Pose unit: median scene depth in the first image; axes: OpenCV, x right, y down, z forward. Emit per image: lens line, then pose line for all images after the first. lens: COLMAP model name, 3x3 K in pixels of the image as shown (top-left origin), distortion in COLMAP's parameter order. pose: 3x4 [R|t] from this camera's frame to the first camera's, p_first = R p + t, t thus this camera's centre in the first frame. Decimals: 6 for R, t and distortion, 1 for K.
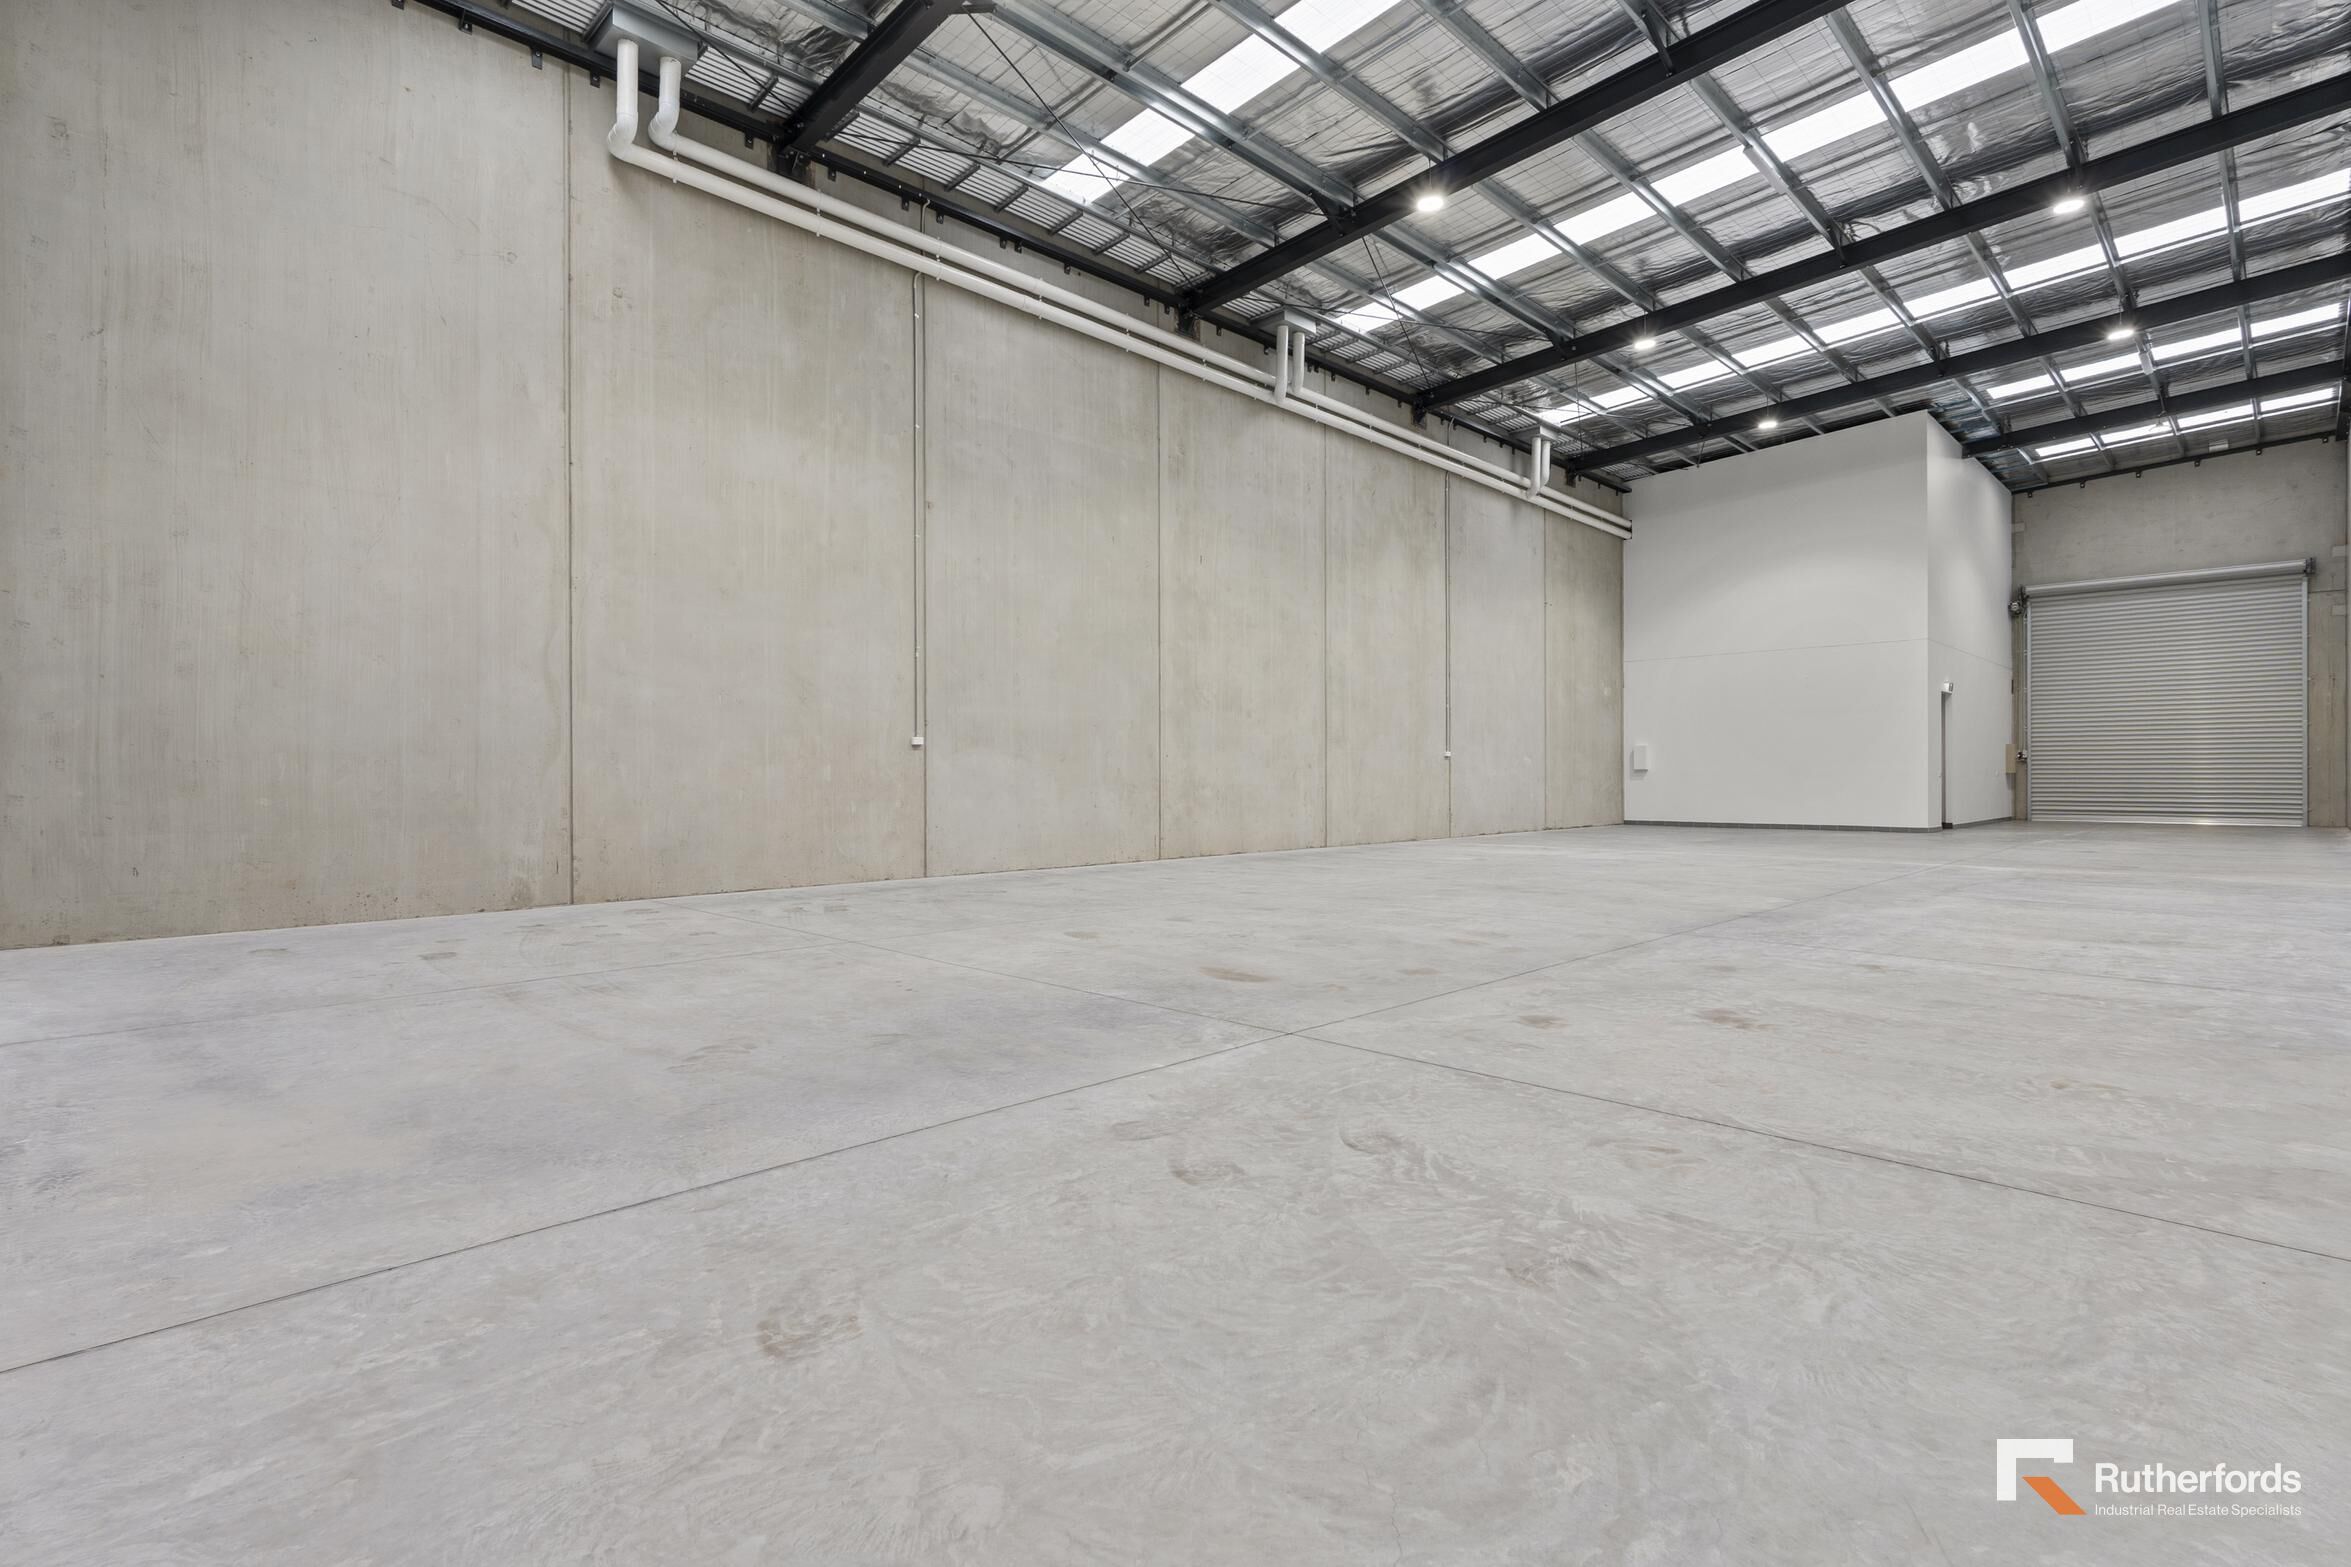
lens RADIAL K [[1128.0, 0, 1178.0], [0, 1128.0, 788.3], [0, 0, 1]] dist [-0.005469, 0.000645]
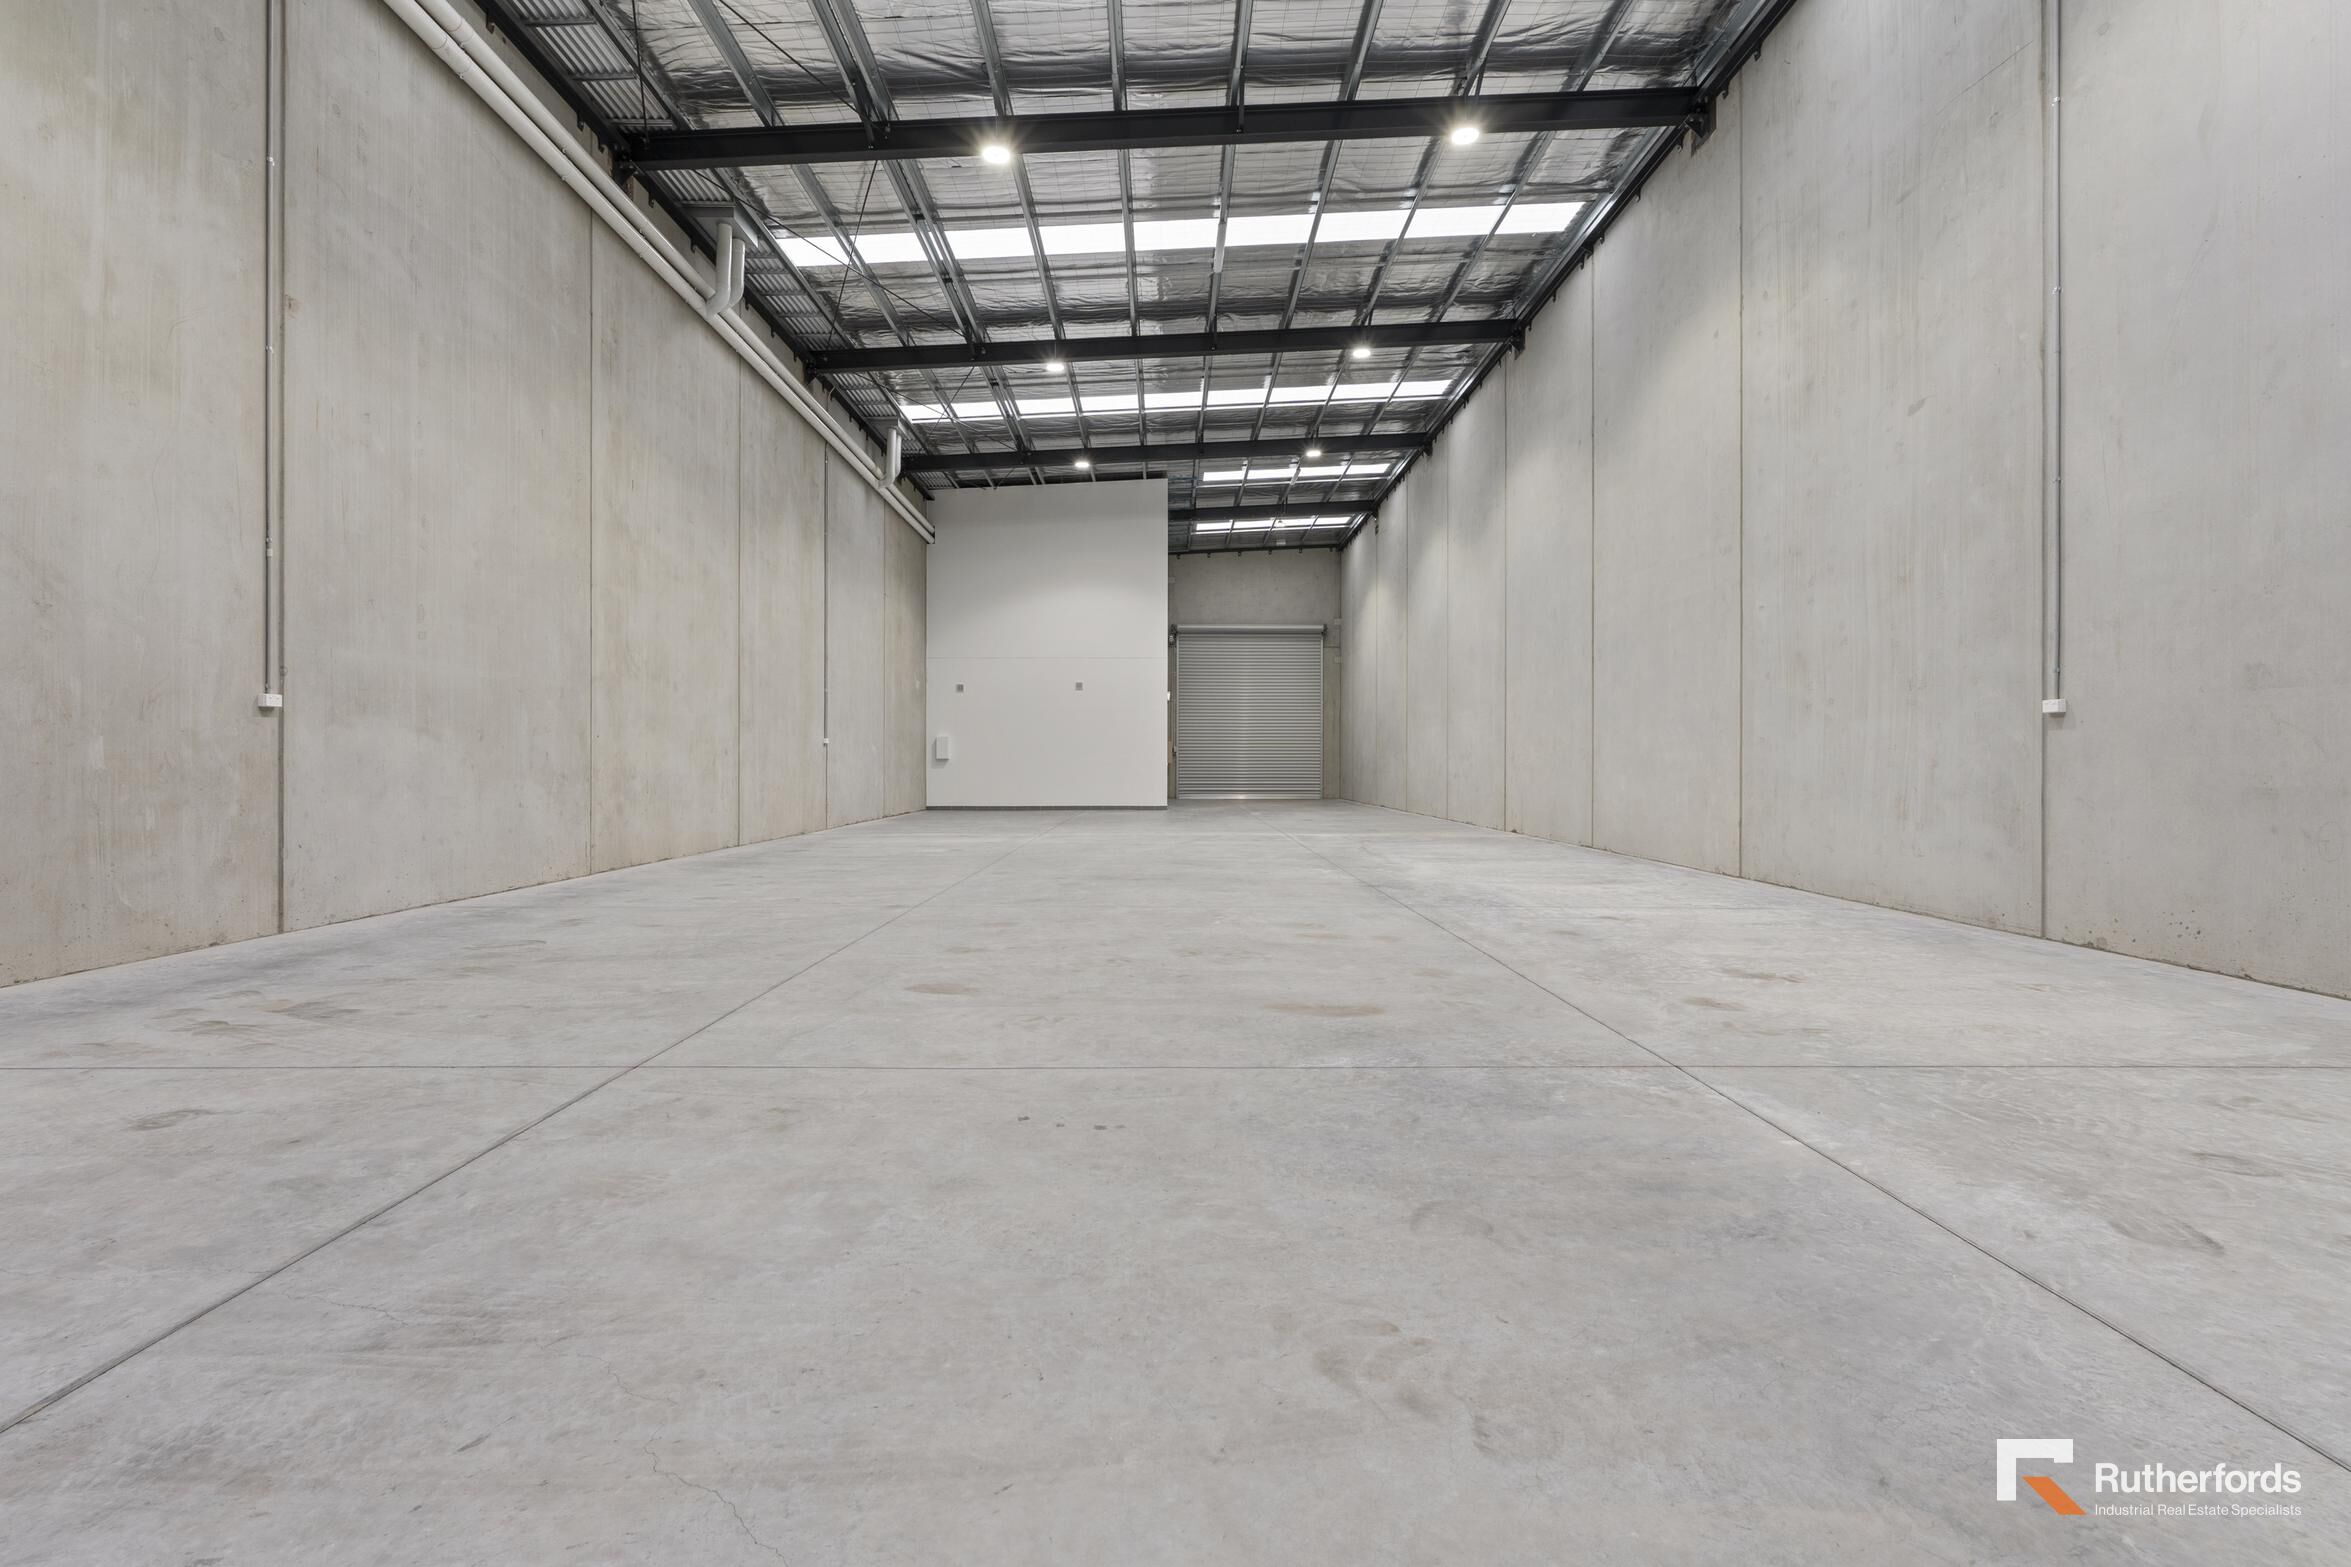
lens RADIAL K [[1037.7, 0, 1175.4], [0, 1037.7, 769.7], [0, 0, 1]] dist [-0.001168, 0.000176]
pose [[0.695434, -0.000742, 0.718589, -0.234053], [0.005419, 0.999976, -0.004212, -0.001324], [-0.718569, 0.006823, 0.695422, 0.235036]]
